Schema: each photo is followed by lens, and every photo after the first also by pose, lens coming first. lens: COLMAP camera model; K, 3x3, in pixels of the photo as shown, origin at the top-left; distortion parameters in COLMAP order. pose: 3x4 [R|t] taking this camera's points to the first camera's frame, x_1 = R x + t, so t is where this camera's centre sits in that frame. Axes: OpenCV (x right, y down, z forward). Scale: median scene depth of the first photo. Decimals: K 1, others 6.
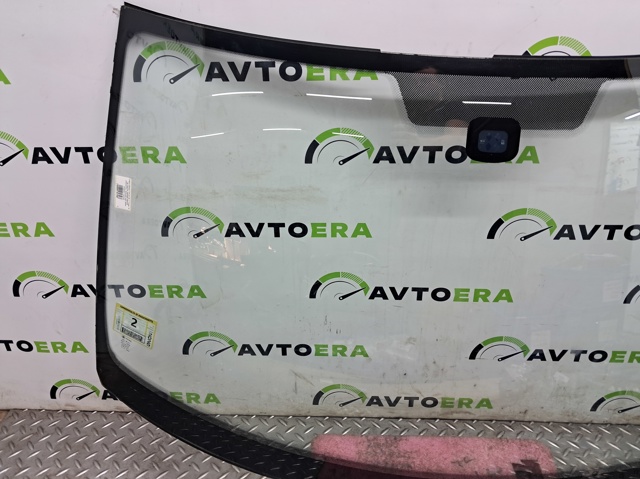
lens RADIAL K [[515.2, 0, 317.4], [0, 515.2, 241.1], [0, 0, 1]] dist [0.021804, -0.048347]
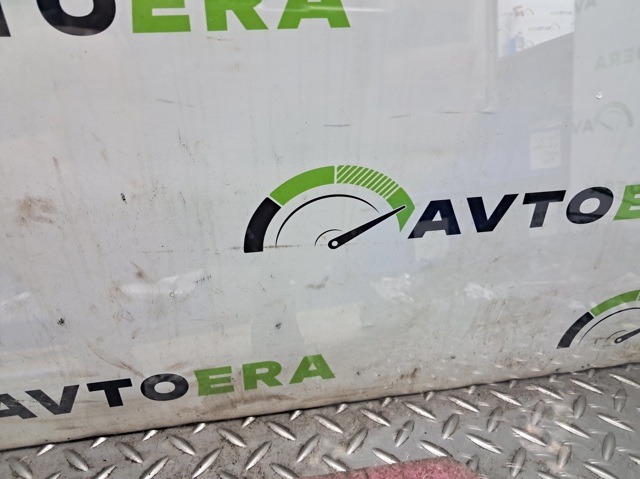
lens RADIAL K [[515.2, 0, 321.1], [0, 515.2, 234.9], [0, 0, 1]] dist [0.021804, -0.048347]
pose [[0.972407, -0.098185, 0.211623, 0.289102], [0.076753, 0.991267, 0.107230, 0.196926], [-0.220303, -0.088029, 0.971451, 0.711527]]
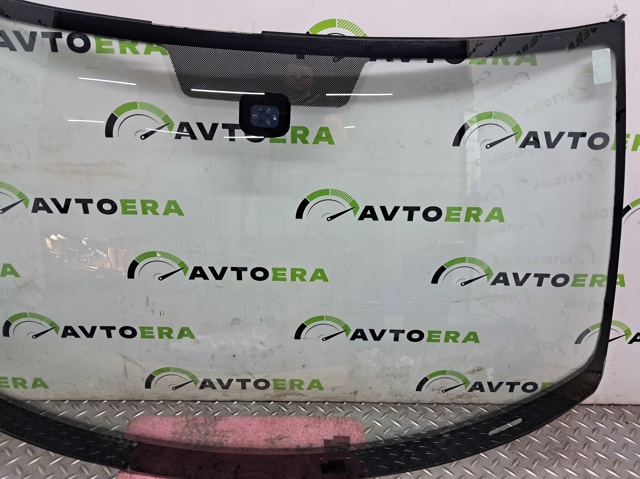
lens RADIAL K [[515.2, 0, 324.1], [0, 515.2, 243.0], [0, 0, 1]] dist [0.021804, -0.048347]
pose [[0.995725, 0.013447, 0.091381, 0.272399], [-0.011993, 0.999793, -0.016434, 0.056653], [-0.091583, 0.015268, 0.995680, -0.024922]]
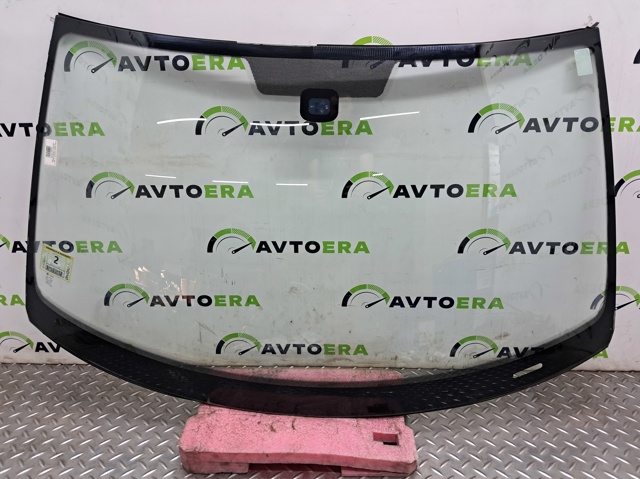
lens RADIAL K [[515.2, 0, 322.1], [0, 515.2, 238.3], [0, 0, 1]] dist [0.021804, -0.048347]
pose [[0.999908, 0.003252, 0.013172, 0.245190], [-0.001321, 0.989568, -0.144058, 0.259035], [-0.013503, 0.144028, 0.989482, -0.222731]]
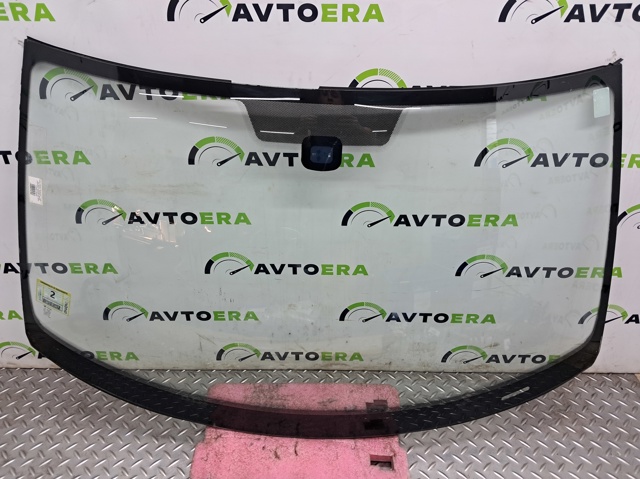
lens RADIAL K [[515.2, 0, 322.8], [0, 515.2, 241.5], [0, 0, 1]] dist [0.021804, -0.048347]
pose [[0.998863, -0.003100, 0.047567, 0.207984], [-0.000125, 0.997710, 0.067633, -0.046792], [-0.047668, -0.067562, 0.996576, -0.221407]]
